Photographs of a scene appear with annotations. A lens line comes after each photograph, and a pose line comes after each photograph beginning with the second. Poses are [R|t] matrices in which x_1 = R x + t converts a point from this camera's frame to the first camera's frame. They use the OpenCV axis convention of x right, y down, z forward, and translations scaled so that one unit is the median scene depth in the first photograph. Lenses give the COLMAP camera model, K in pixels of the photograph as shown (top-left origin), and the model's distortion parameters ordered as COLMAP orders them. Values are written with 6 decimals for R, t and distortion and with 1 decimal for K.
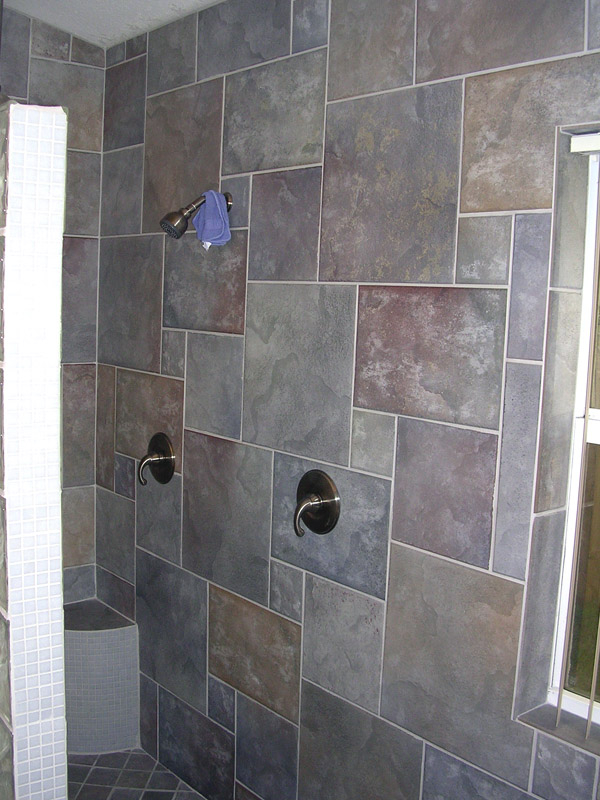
lens RADIAL K [[888.6, 0, 297.1], [0, 888.6, 400.3], [0, 0, 1]] dist [-0.150537, 0.000000]
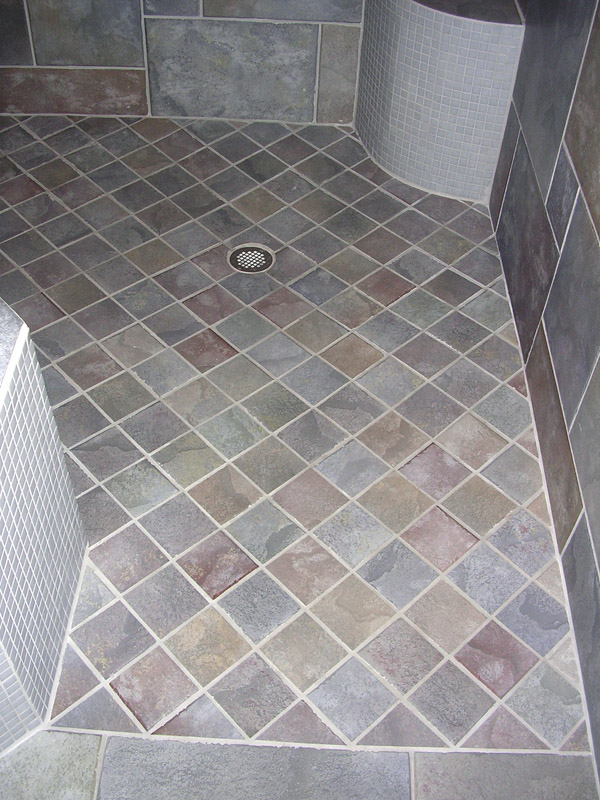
lens RADIAL K [[888.6, 0, 299.9], [0, 888.6, 400.1], [0, 0, 1]] dist [-0.150537, 0.000000]
pose [[0.759531, 0.481965, -0.436832, 0.123720], [-0.091491, 0.744042, 0.661839, 0.094641], [0.644004, -0.462721, 0.609219, 0.566985]]
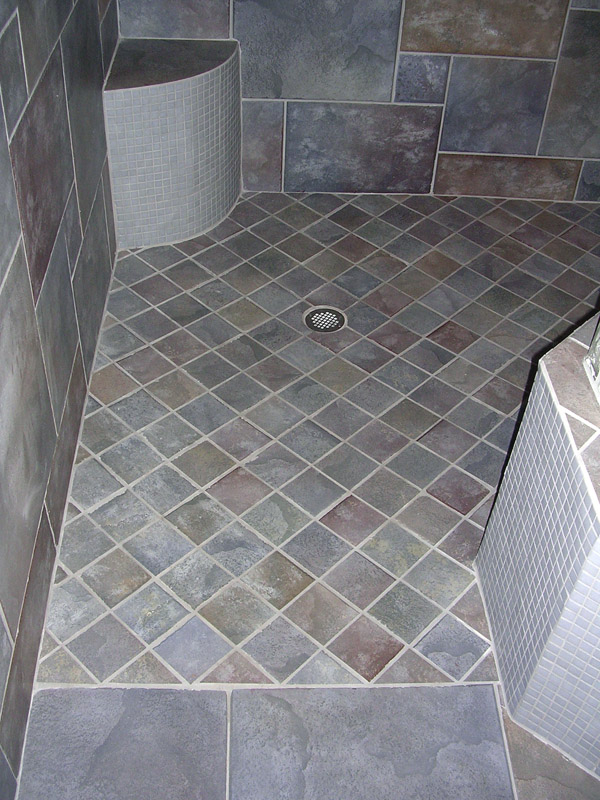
lens RADIAL K [[888.6, 0, 299.5], [0, 888.6, 399.4], [0, 0, 1]] dist [-0.150537, 0.000000]
pose [[0.606075, -0.543922, 0.580363, -1.061933], [0.064264, 0.760743, 0.645864, 0.013231], [-0.792807, -0.354146, 0.496022, 0.655383]]
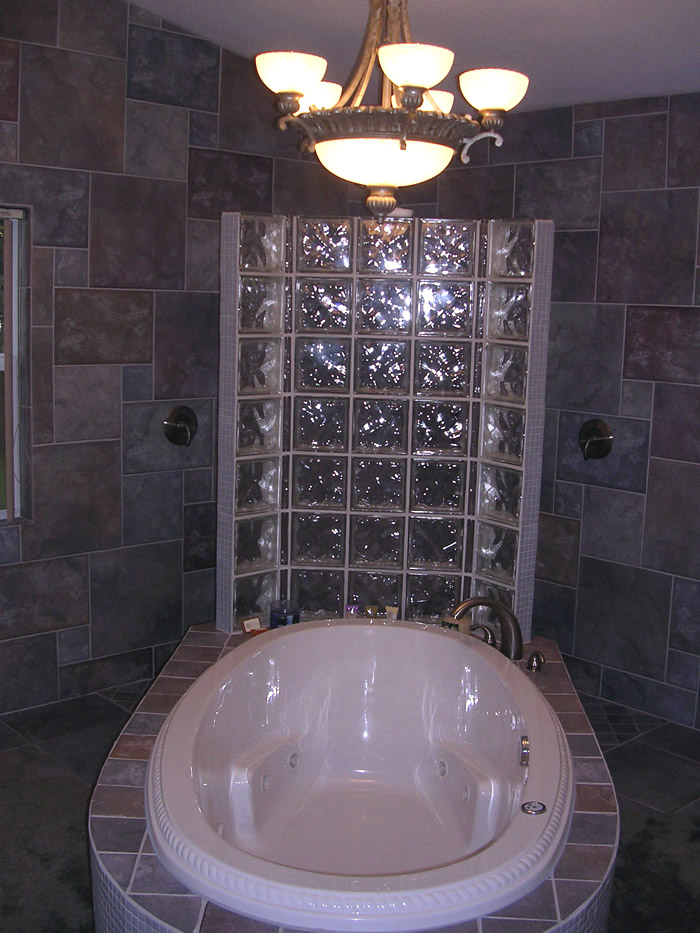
lens RADIAL K [[1036.3, 0, 351.3], [0, 1036.3, 463.3], [0, 0, 1]] dist [-0.150537, 0.000000]
pose [[0.998495, -0.014541, 0.052887, -0.537648], [0.012973, 0.999470, 0.029867, 0.100253], [-0.053293, -0.029136, 0.998154, -0.871529]]
